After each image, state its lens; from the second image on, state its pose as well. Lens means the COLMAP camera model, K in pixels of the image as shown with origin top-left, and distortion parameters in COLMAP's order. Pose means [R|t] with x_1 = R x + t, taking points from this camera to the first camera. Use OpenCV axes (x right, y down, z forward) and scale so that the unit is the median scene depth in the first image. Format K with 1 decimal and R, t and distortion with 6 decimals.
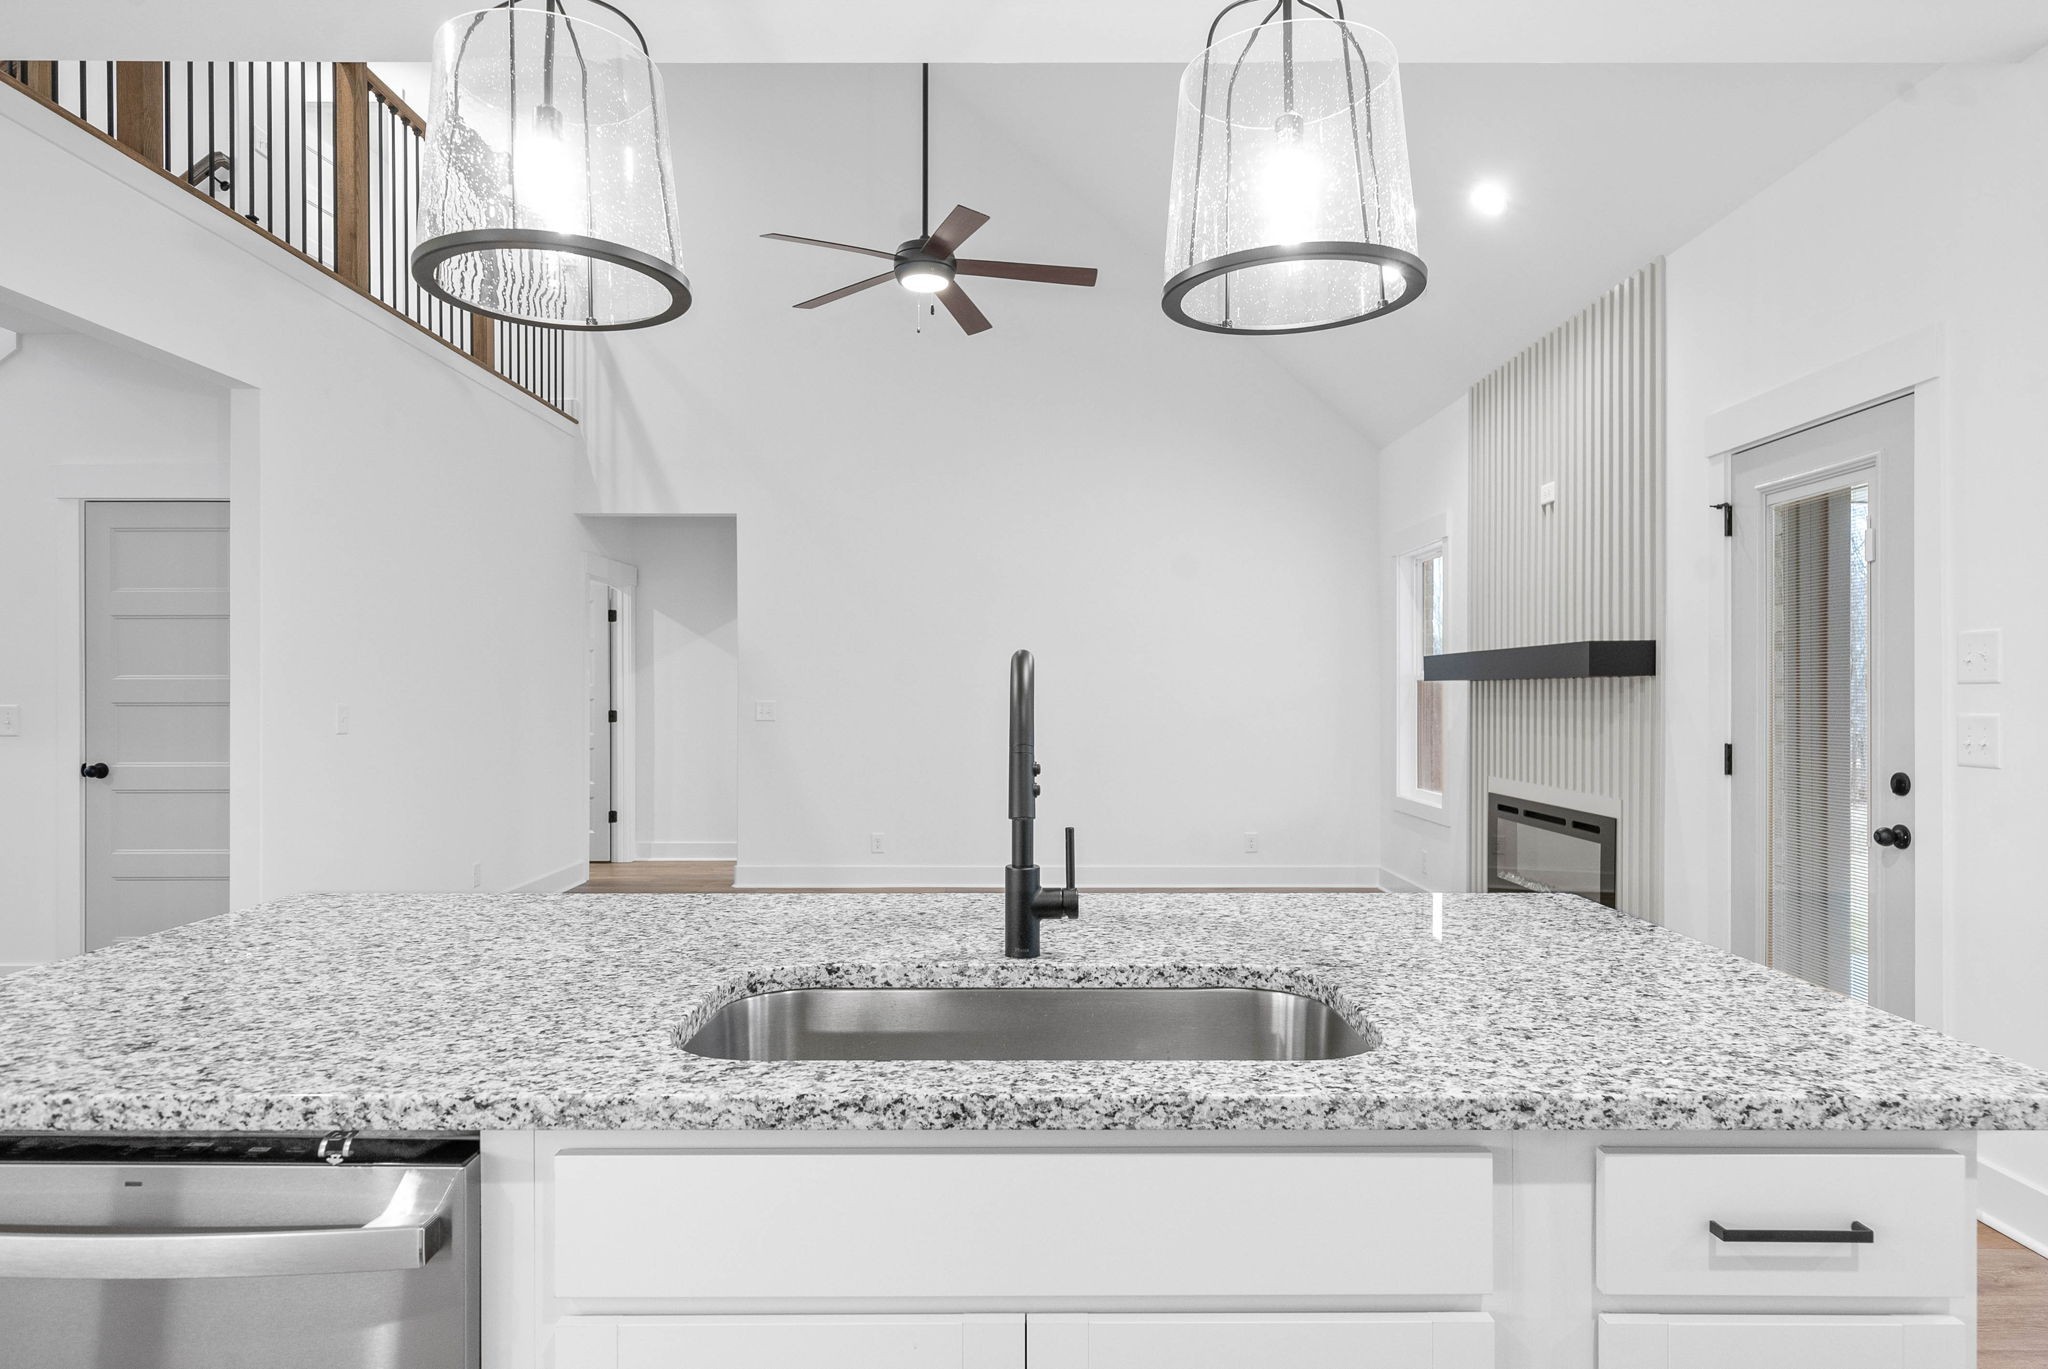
lens RADIAL K [[1154.9, 0, 1024.8], [0, 1154.9, 702.6], [0, 0, 1]] dist [-0.001042, -0.000388]
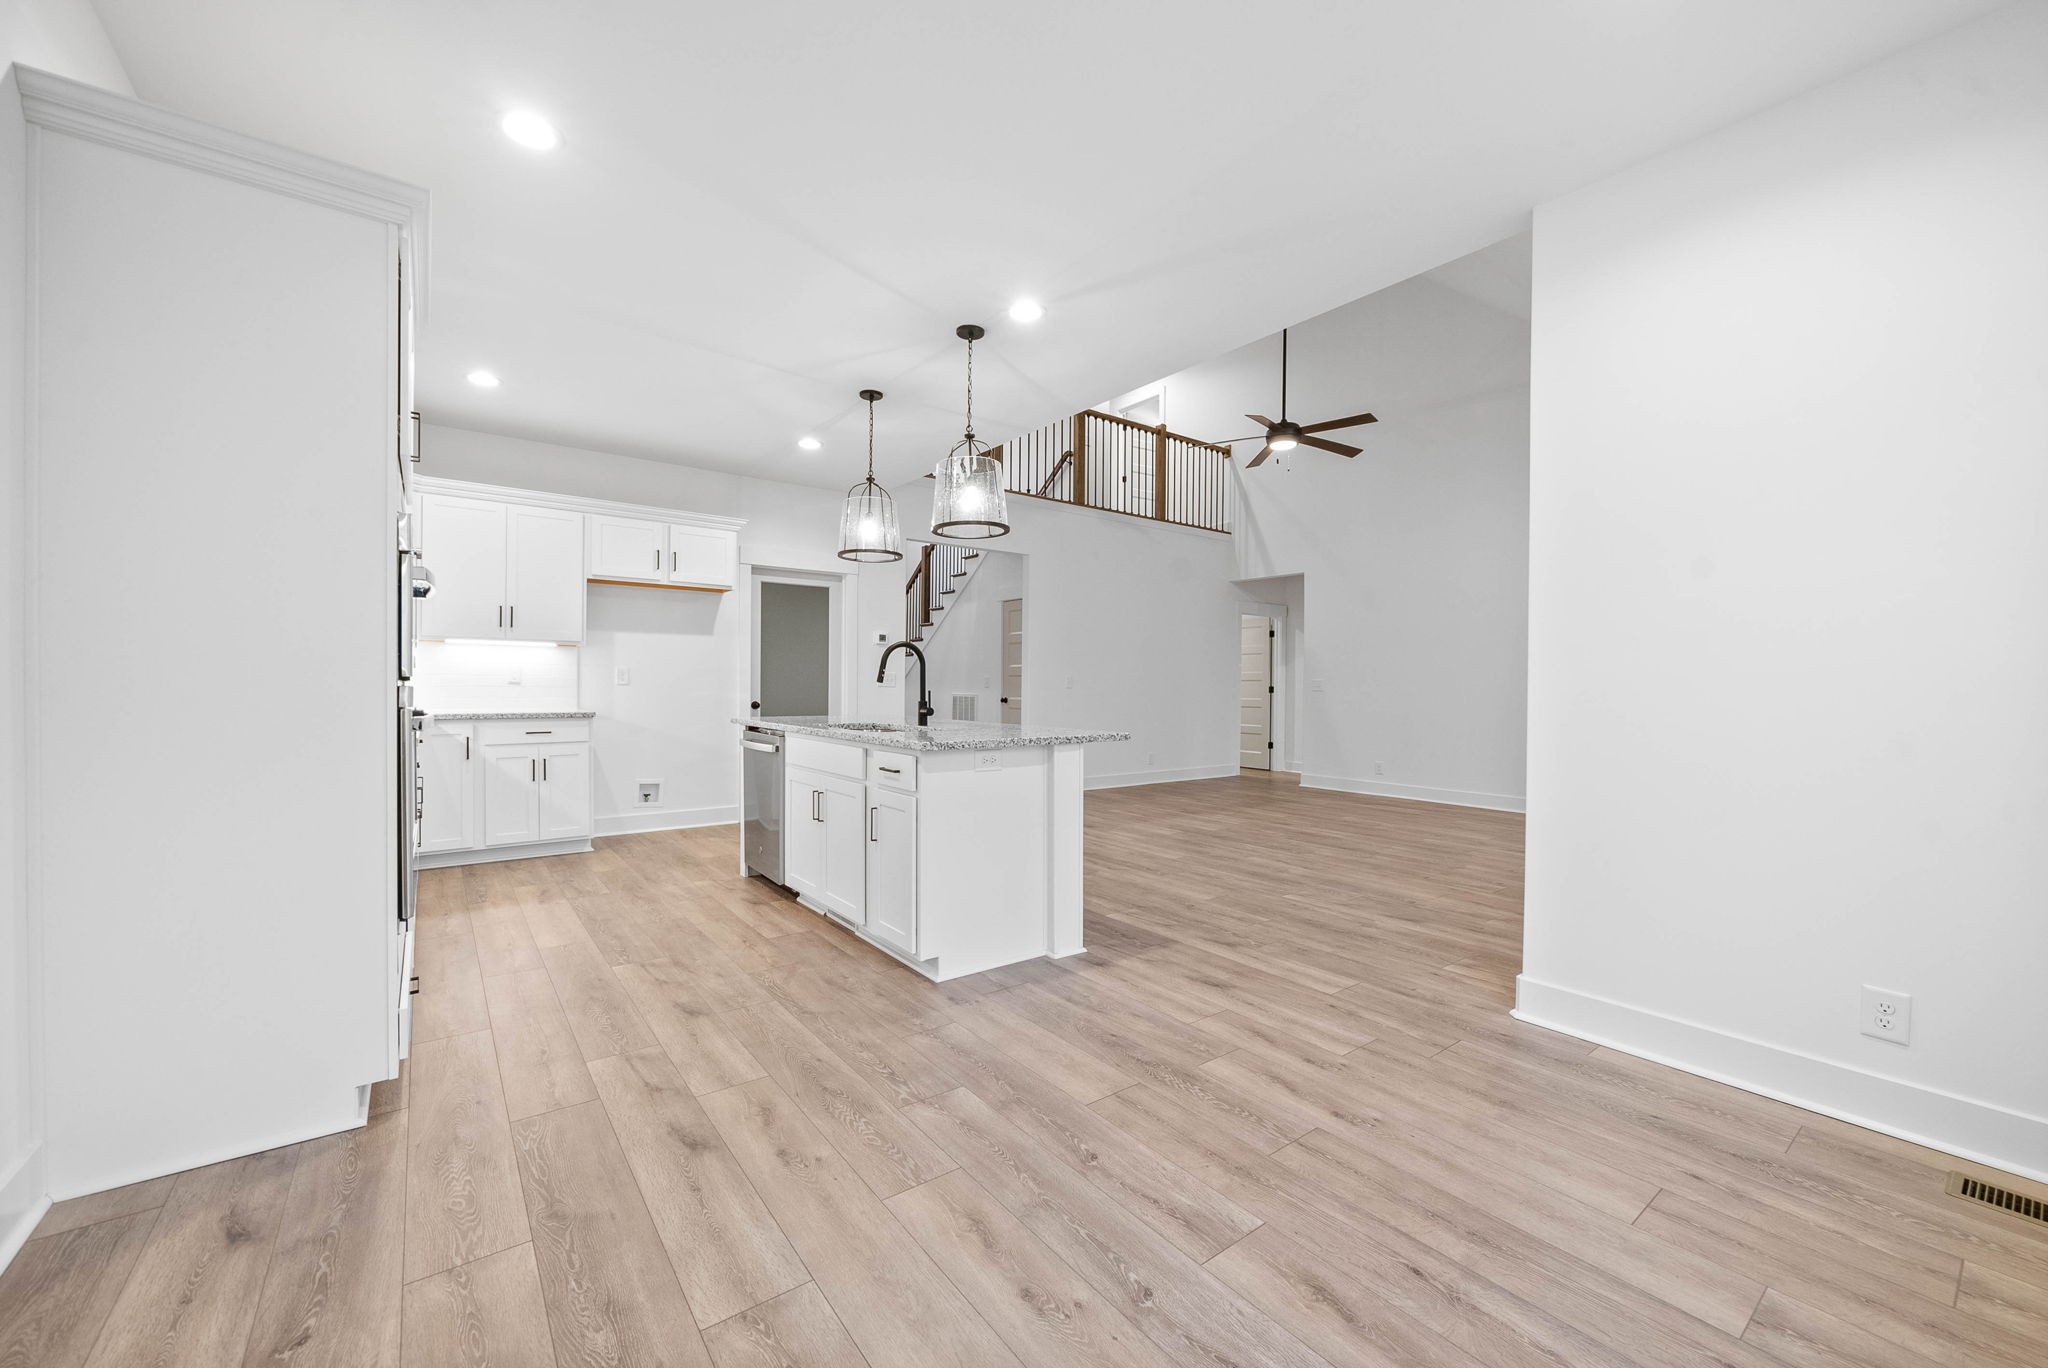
lens RADIAL K [[795.3, 0, 1024.0], [0, 795.3, 684.0], [0, 0, 1]] dist [0.014529, 0.000043]
pose [[0.596590, 0.004017, -0.802536, 0.611226], [-0.016027, 0.999848, -0.006909, 0.026809], [0.802386, 0.016984, 0.596564, -0.077499]]
